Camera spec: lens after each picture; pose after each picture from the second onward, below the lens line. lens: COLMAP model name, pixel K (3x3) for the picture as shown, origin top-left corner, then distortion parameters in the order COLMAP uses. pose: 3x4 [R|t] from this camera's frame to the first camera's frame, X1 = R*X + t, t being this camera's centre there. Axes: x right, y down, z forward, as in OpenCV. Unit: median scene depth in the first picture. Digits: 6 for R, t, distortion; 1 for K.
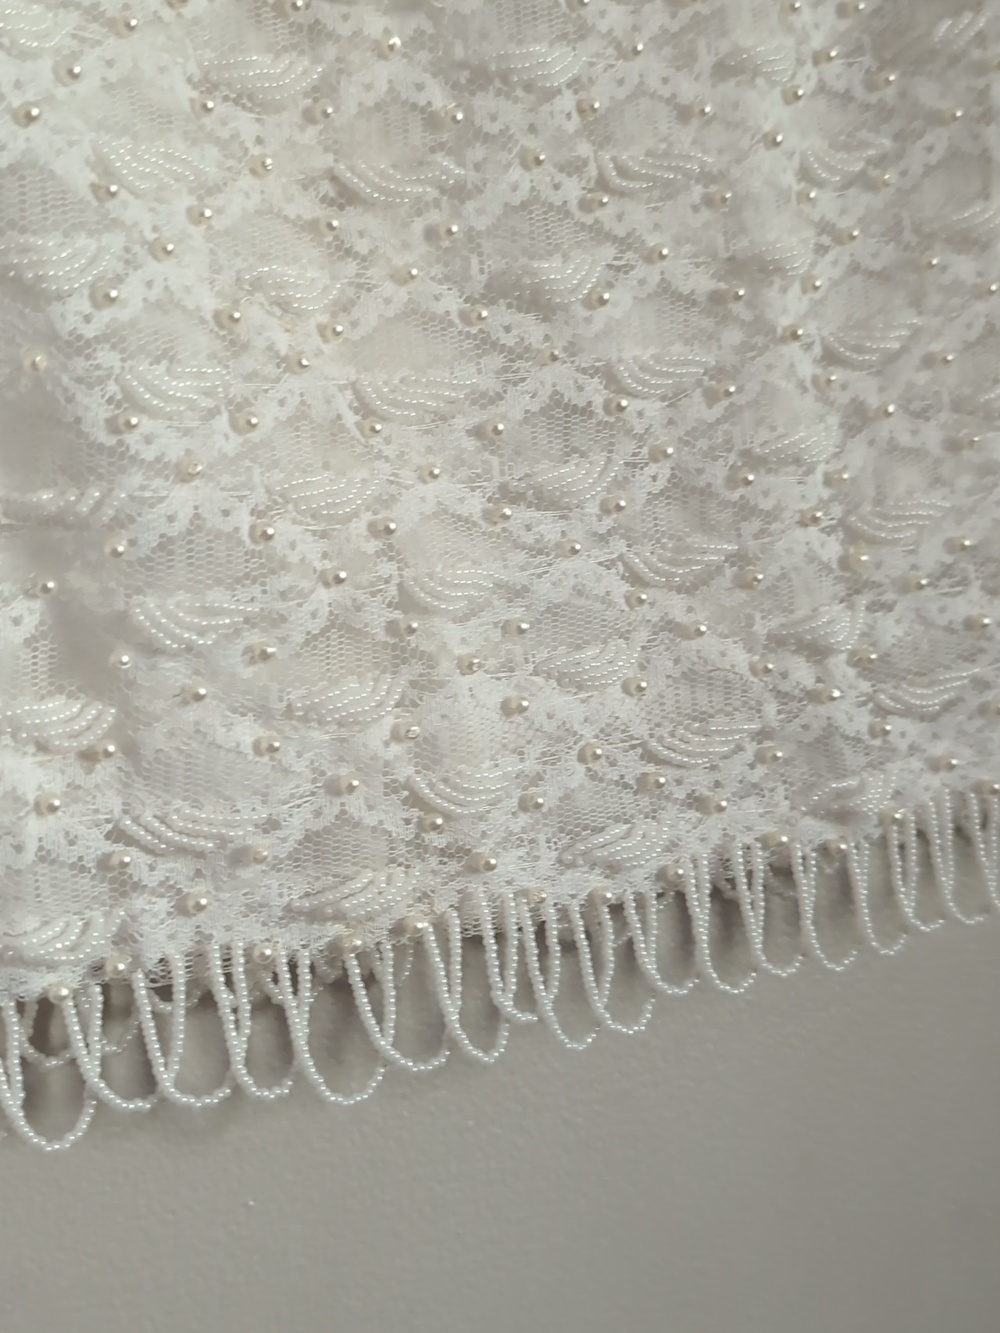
lens RADIAL K [[1605.9, 0, 500.0], [0, 1605.9, 666.5], [0, 0, 1]] dist [0.205233, -0.808275]
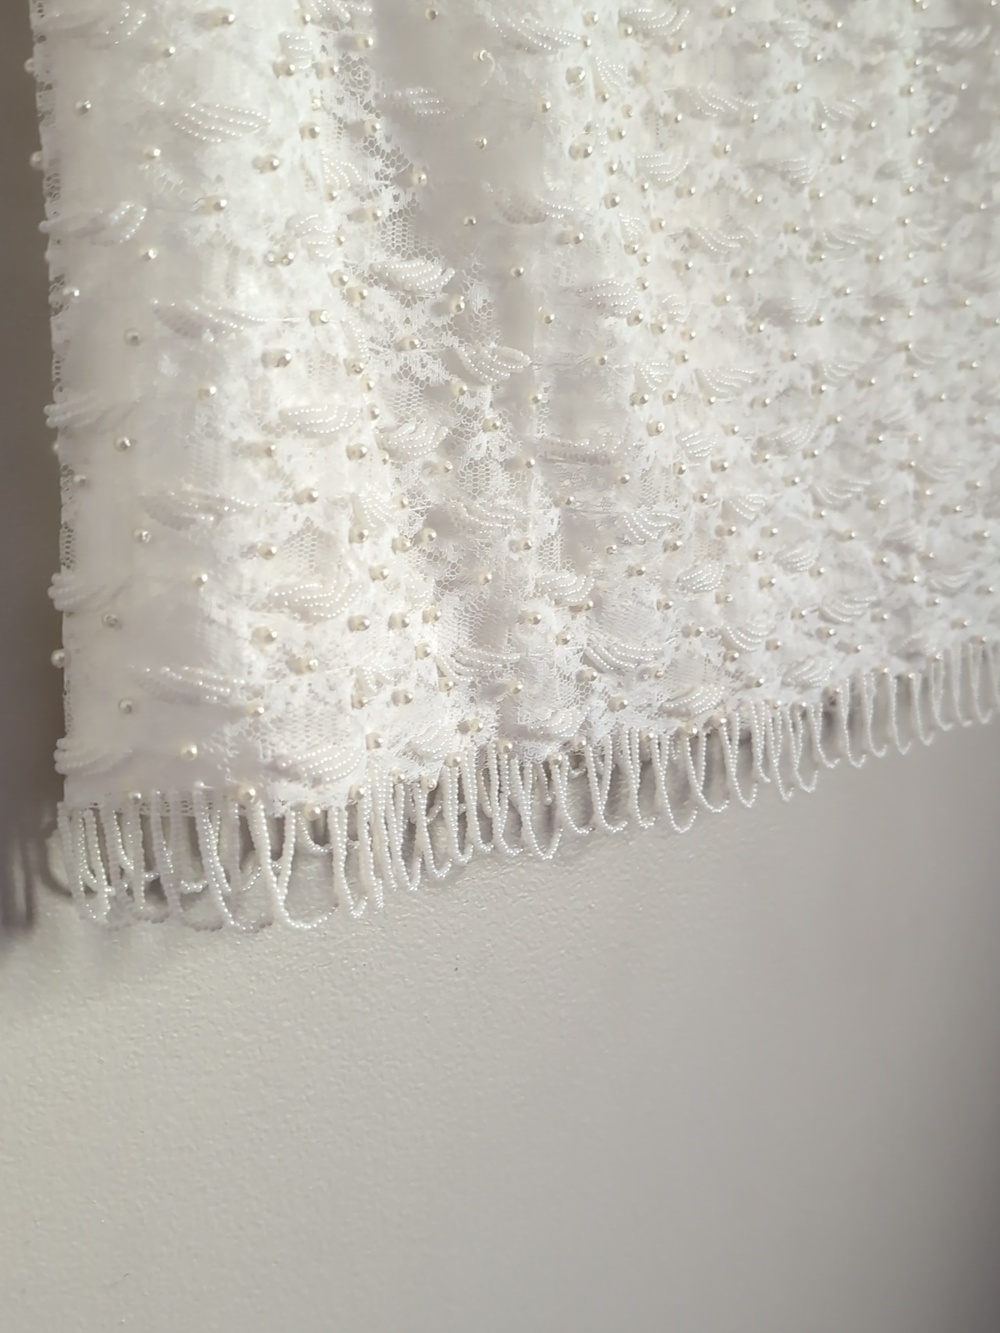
lens RADIAL K [[1605.9, 0, 500.0], [0, 1605.9, 666.5], [0, 0, 1]] dist [0.205233, -0.808275]
pose [[0.951047, -0.000682, 0.309046, -0.710572], [-0.017839, 0.998209, 0.057100, 0.020917], [-0.308532, -0.059818, 0.949331, -0.404140]]
